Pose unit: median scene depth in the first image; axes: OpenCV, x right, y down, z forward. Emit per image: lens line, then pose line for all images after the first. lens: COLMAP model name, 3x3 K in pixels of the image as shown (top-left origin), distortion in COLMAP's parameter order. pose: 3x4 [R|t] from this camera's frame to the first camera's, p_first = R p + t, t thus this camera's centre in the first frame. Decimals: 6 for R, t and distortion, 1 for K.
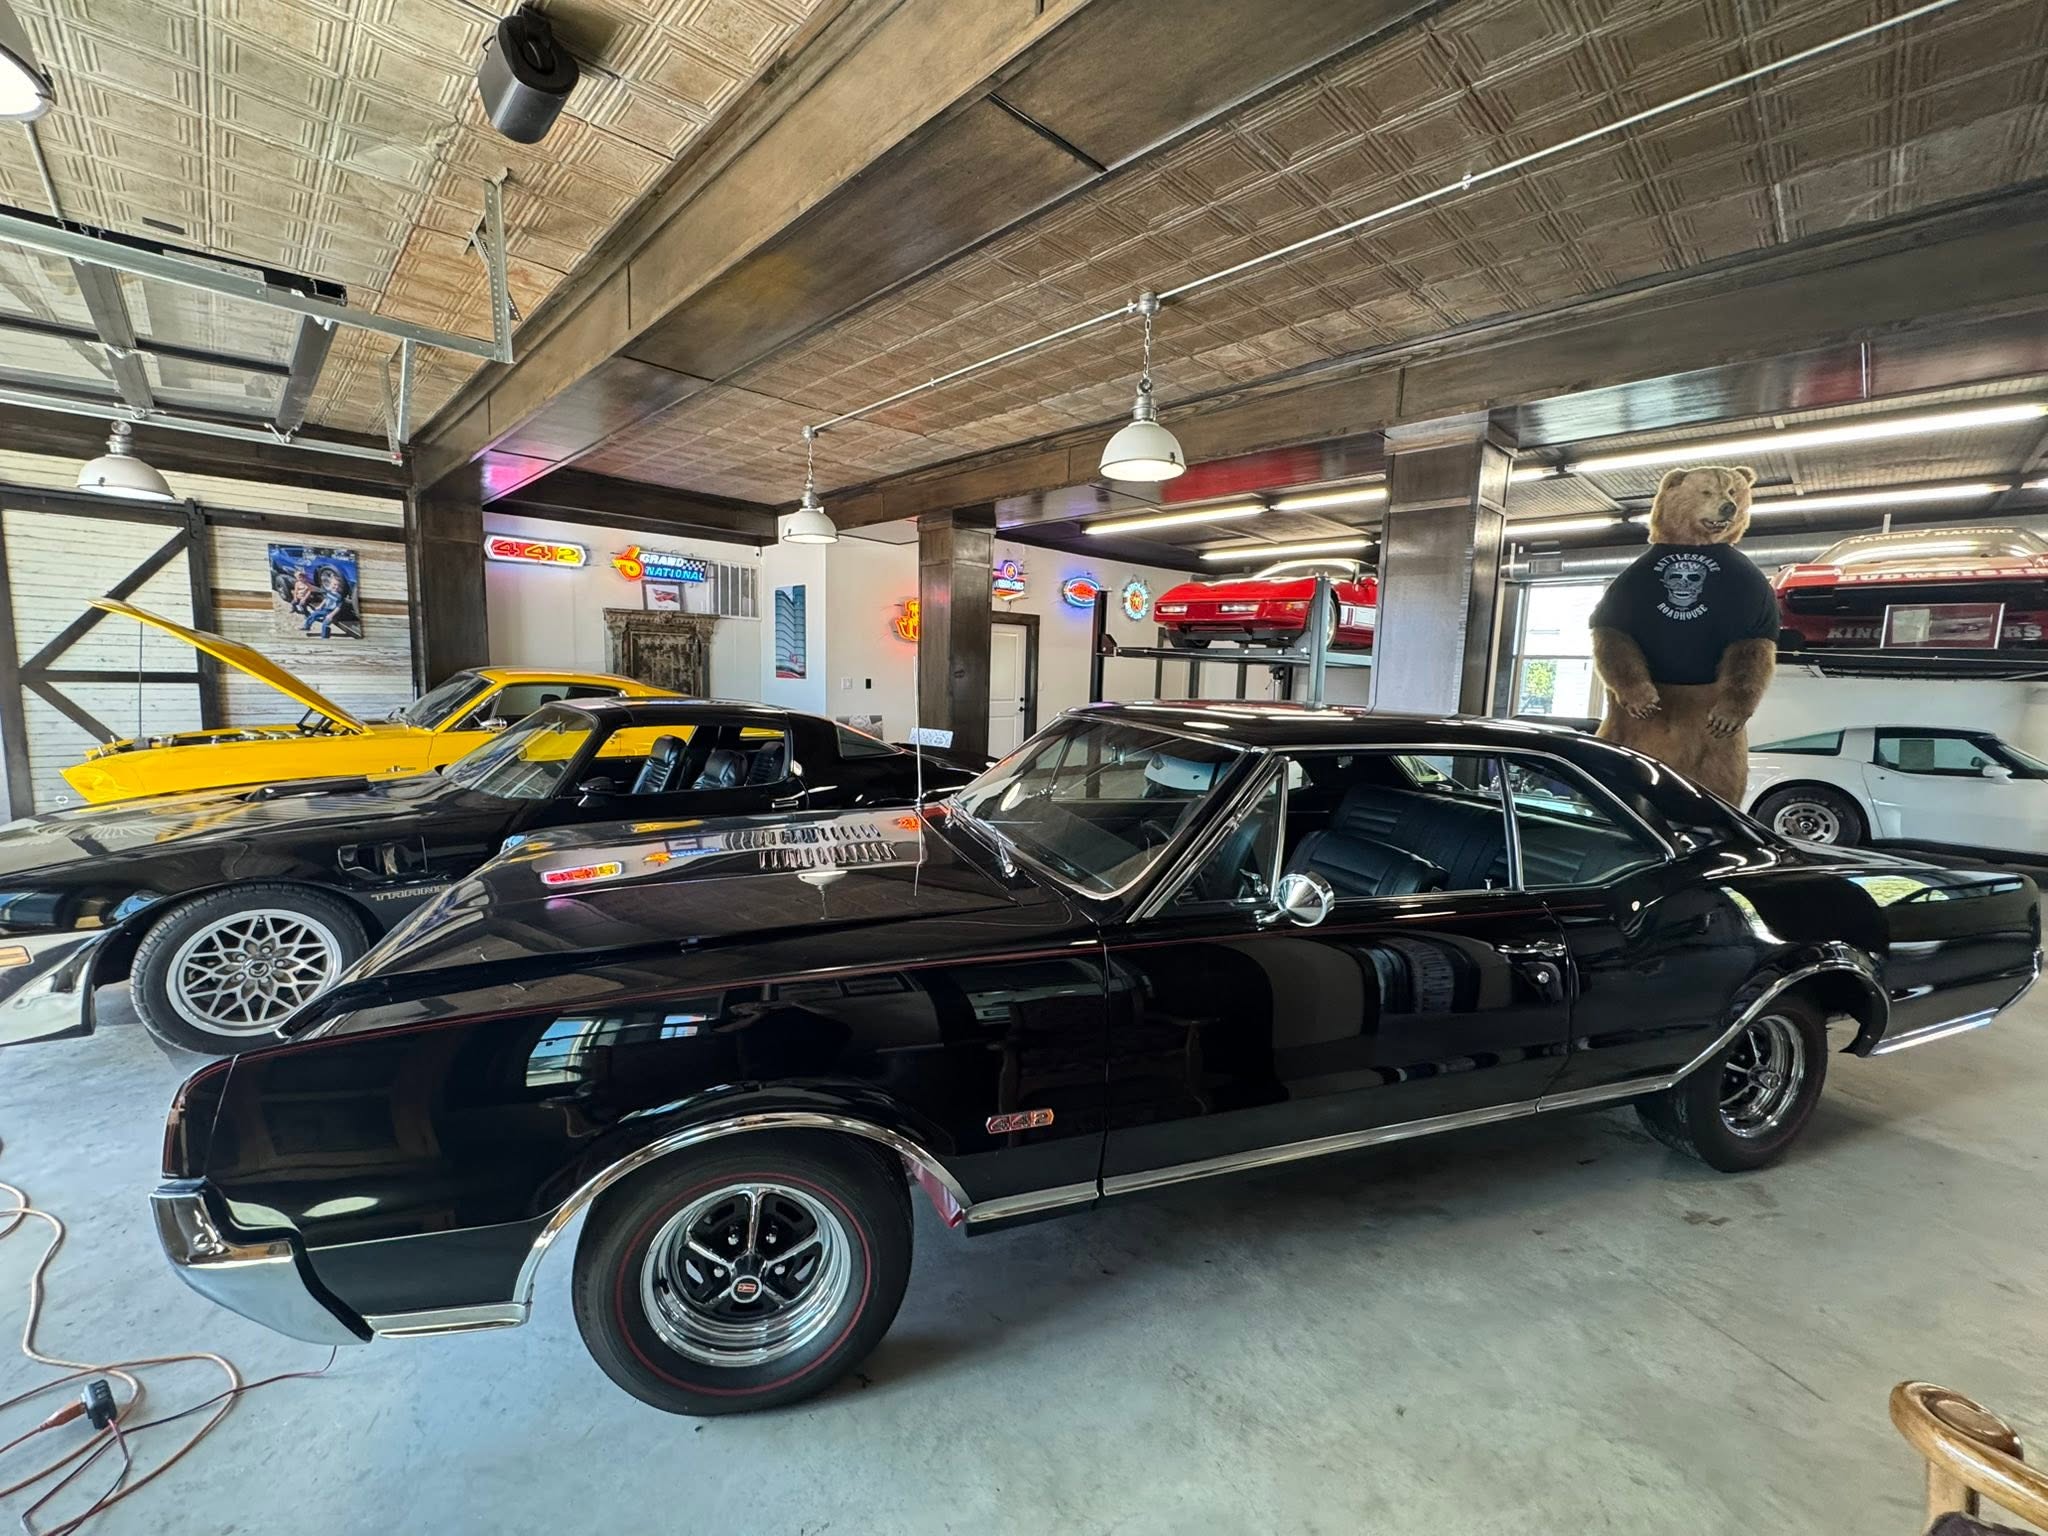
lens RADIAL K [[813.9, 0, 1015.1], [0, 813.9, 774.2], [0, 0, 1]] dist [-0.004076, 0.000142]
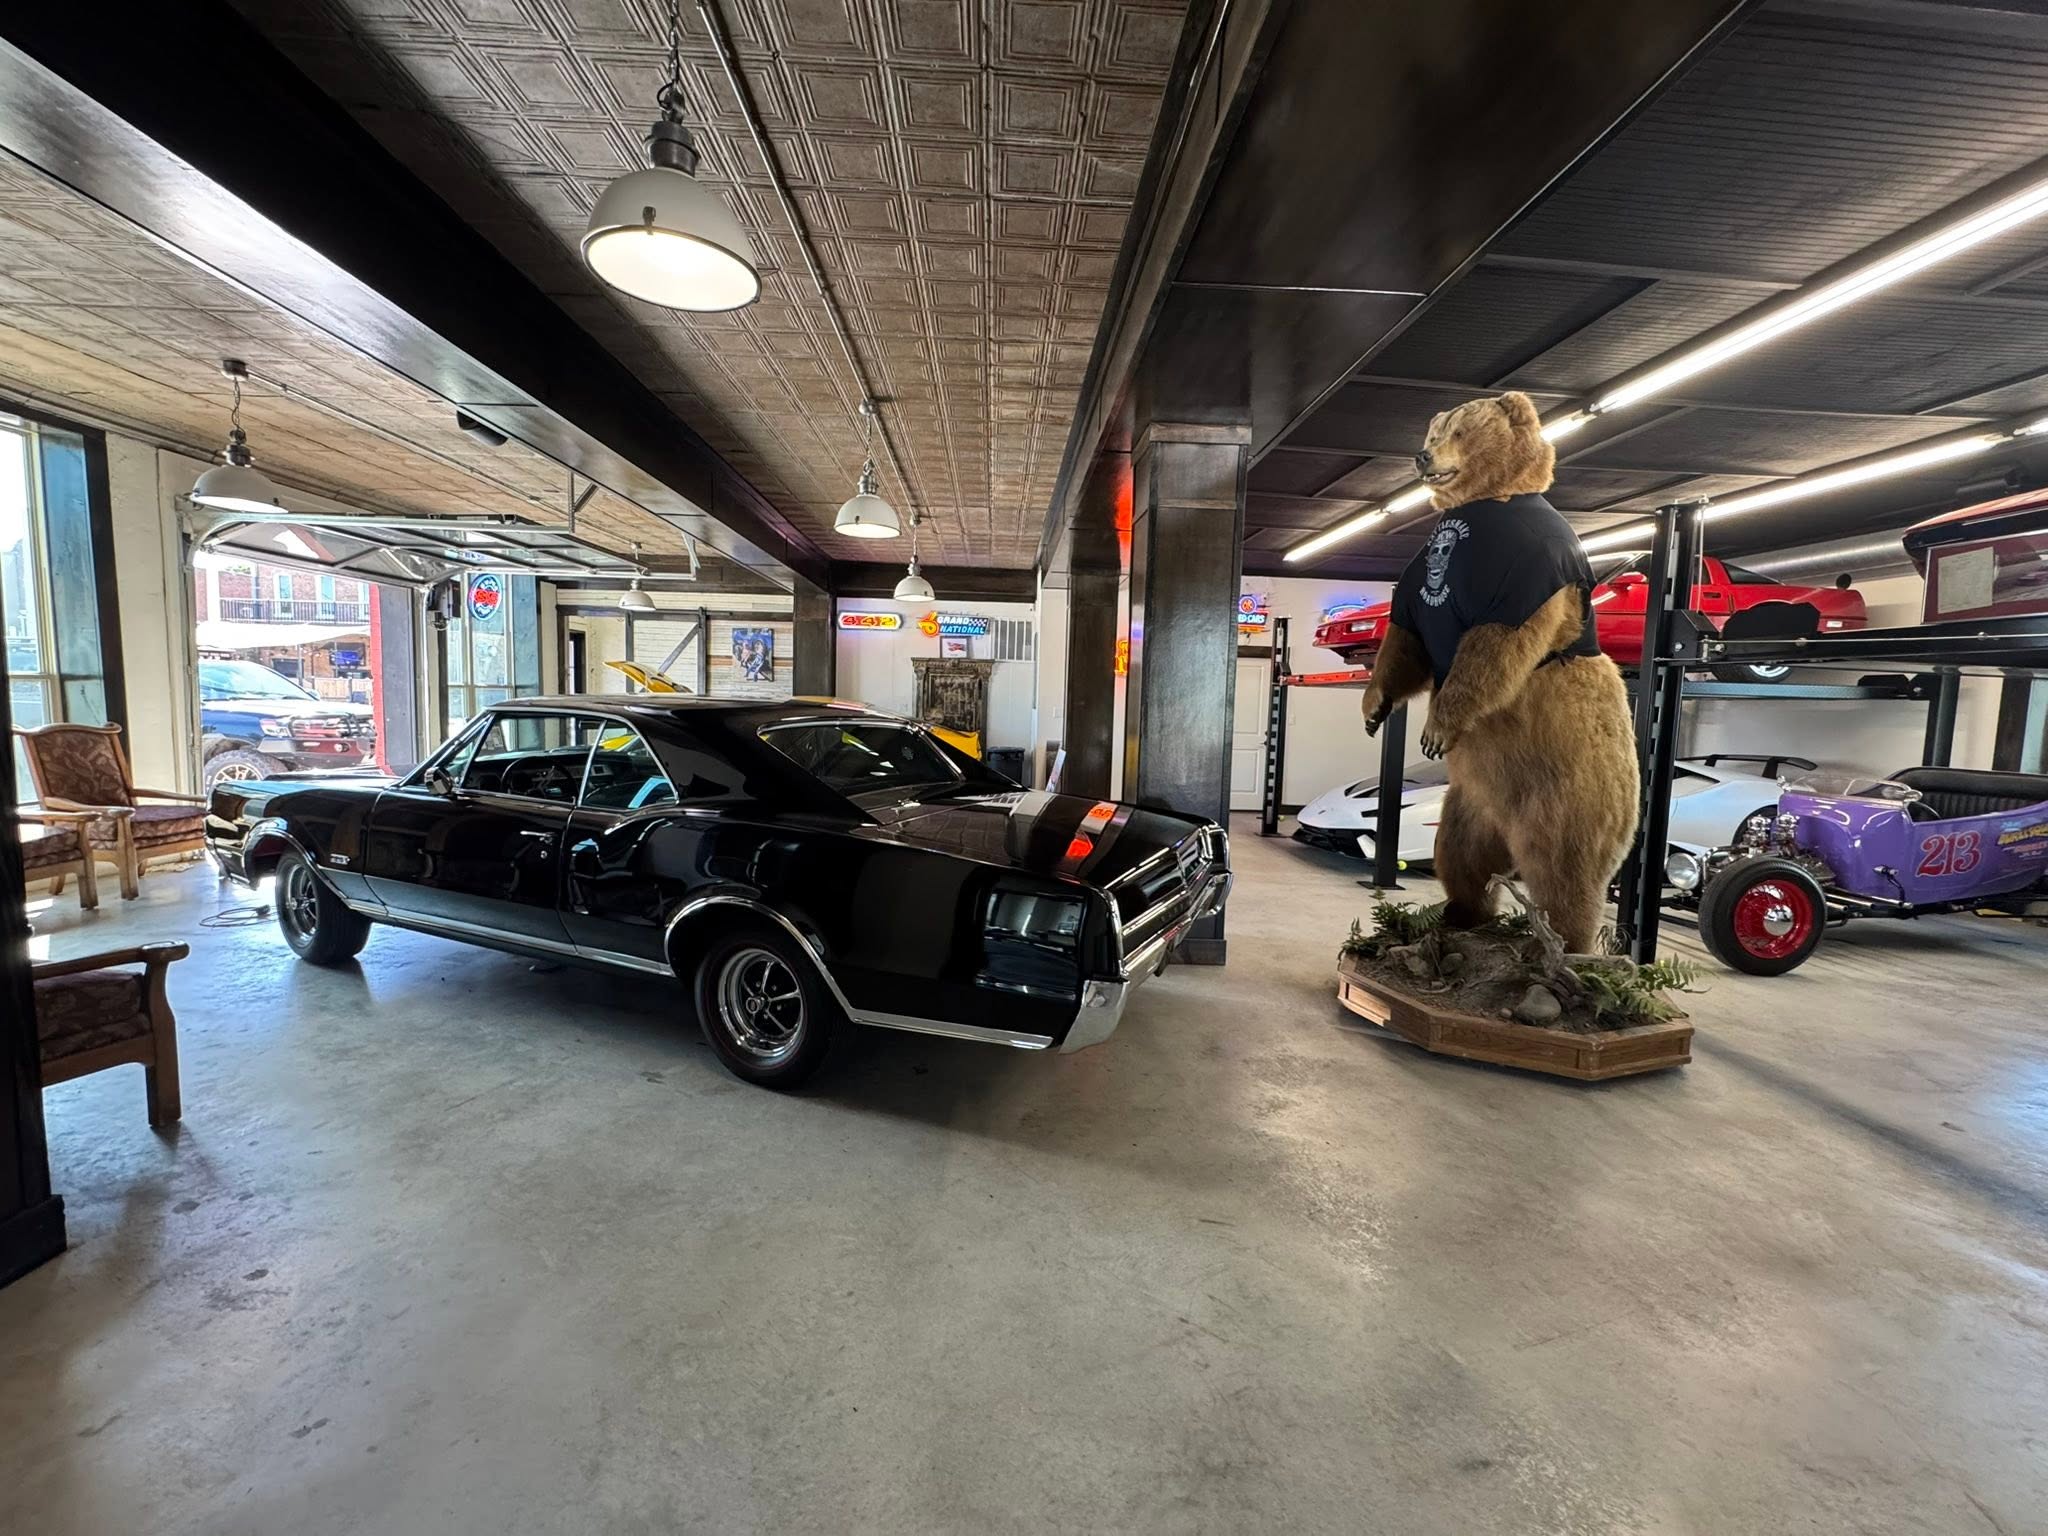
lens RADIAL K [[813.9, 0, 1013.9], [0, 813.9, 770.7], [0, 0, 1]] dist [-0.004076, 0.000142]
pose [[0.740035, 0.051177, -0.670619, 0.683807], [-0.095044, 0.995052, -0.028946, 0.014342], [0.665819, 0.085159, 0.741237, 0.122207]]
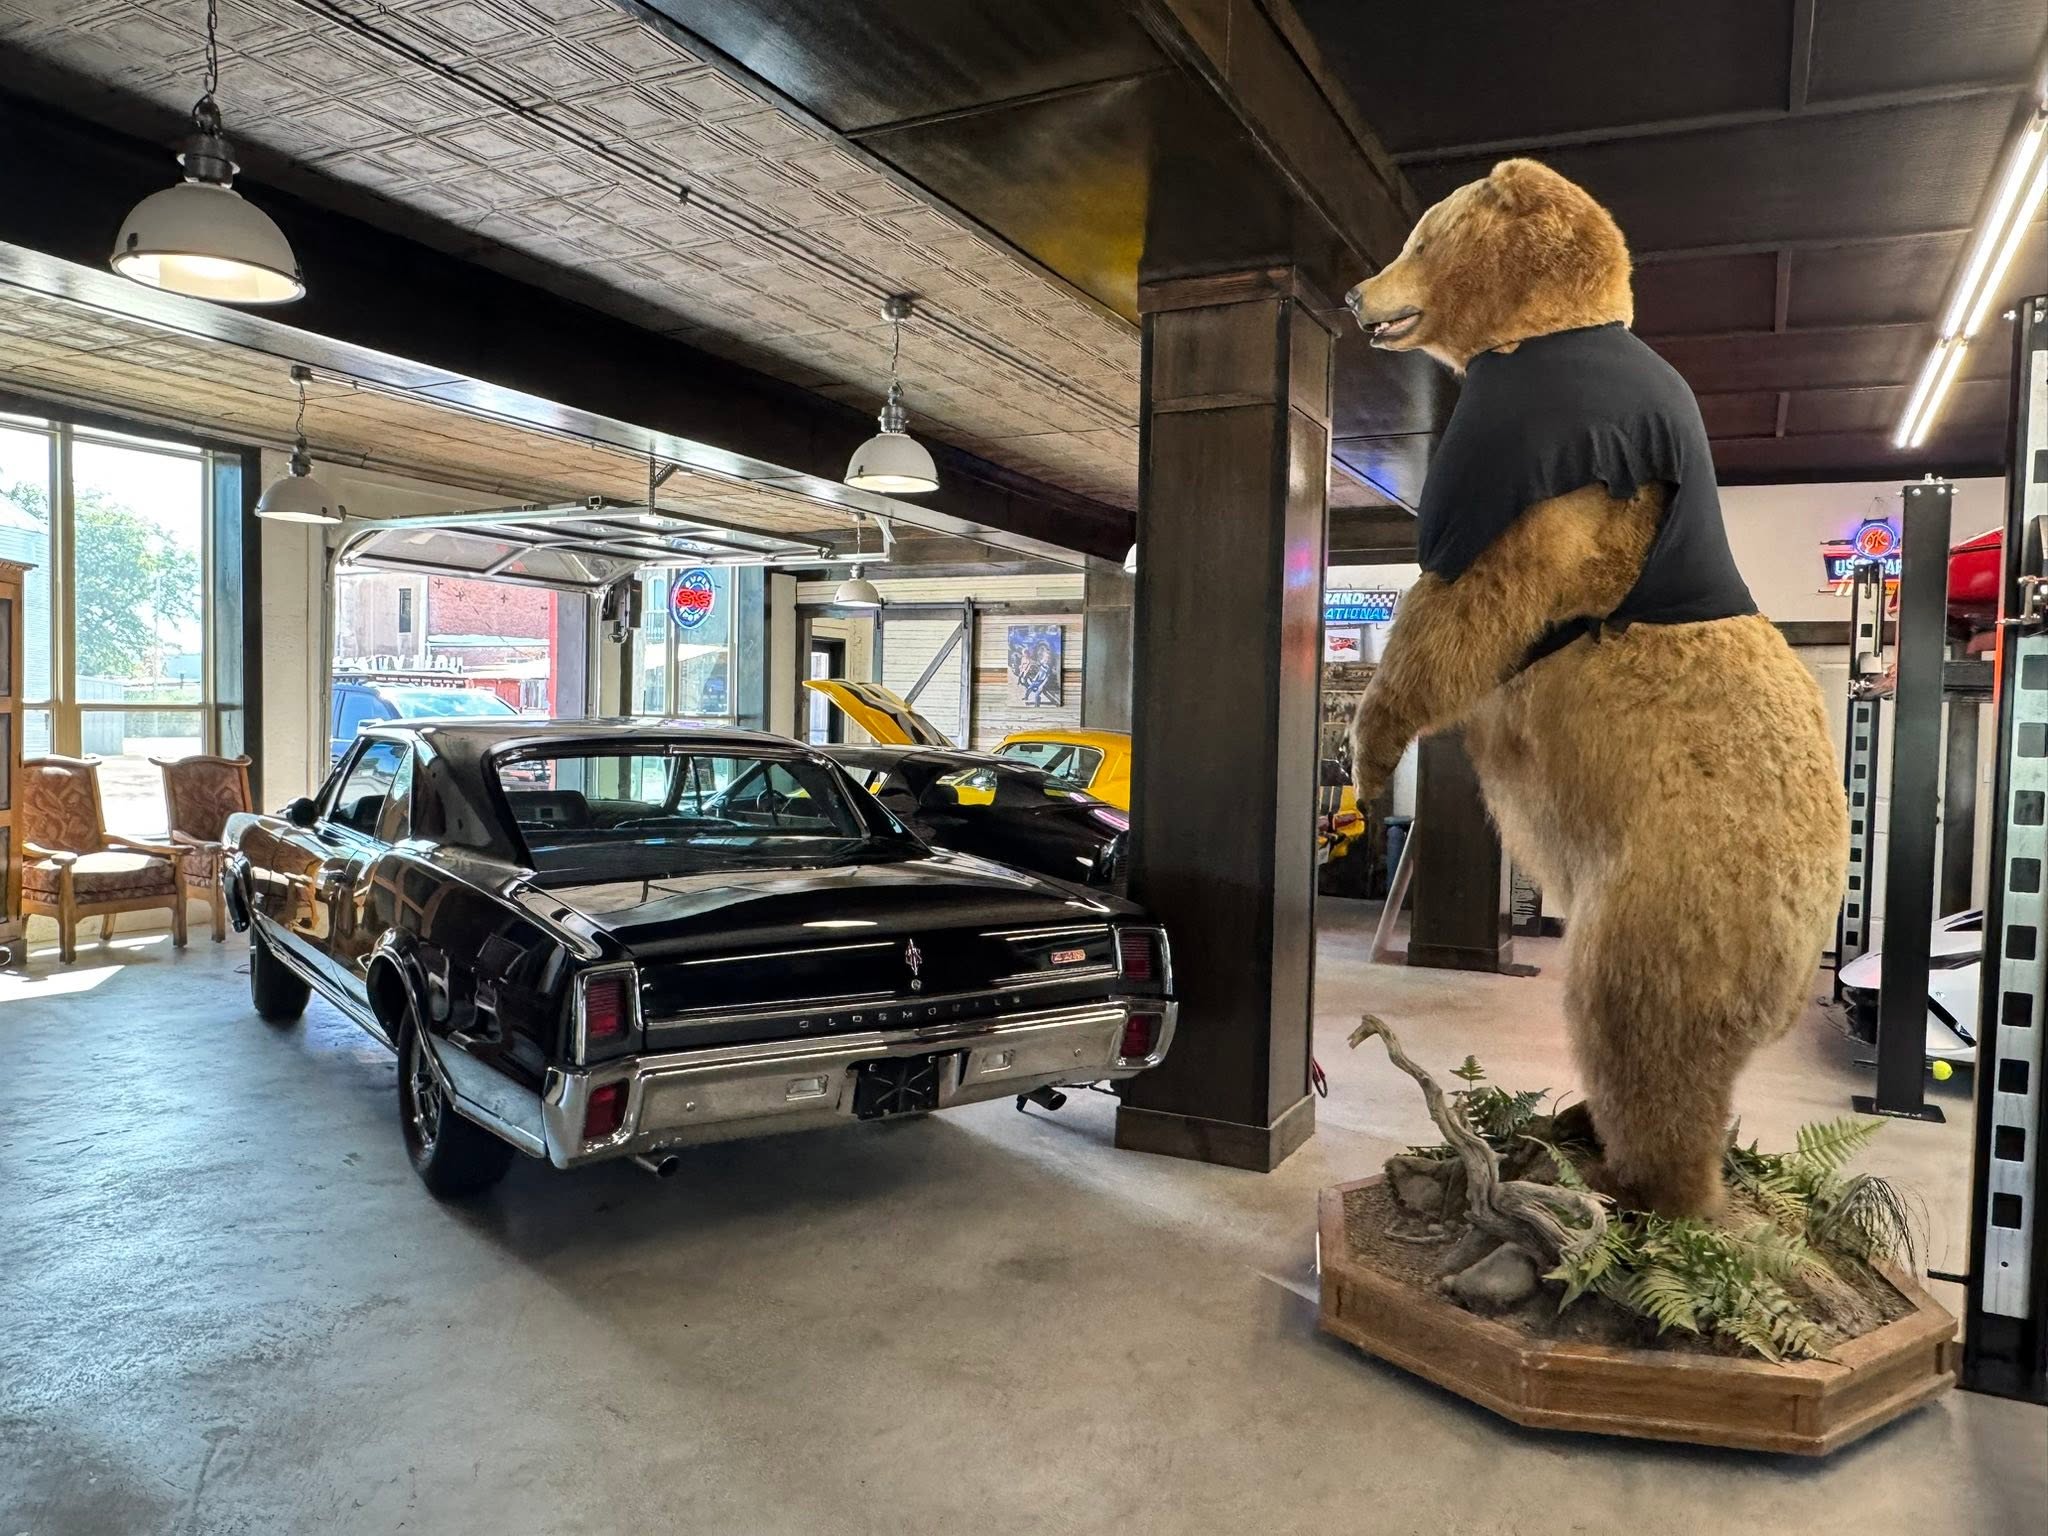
lens RADIAL K [[1427.0, 0, 1027.8], [0, 1427.0, 776.4], [0, 0, 1]] dist [-0.005870, -0.002423]
pose [[0.319987, 0.015145, -0.947301, 0.966913], [-0.139461, 0.989733, -0.031285, -0.011862], [0.937101, 0.142122, 0.318814, 0.384638]]
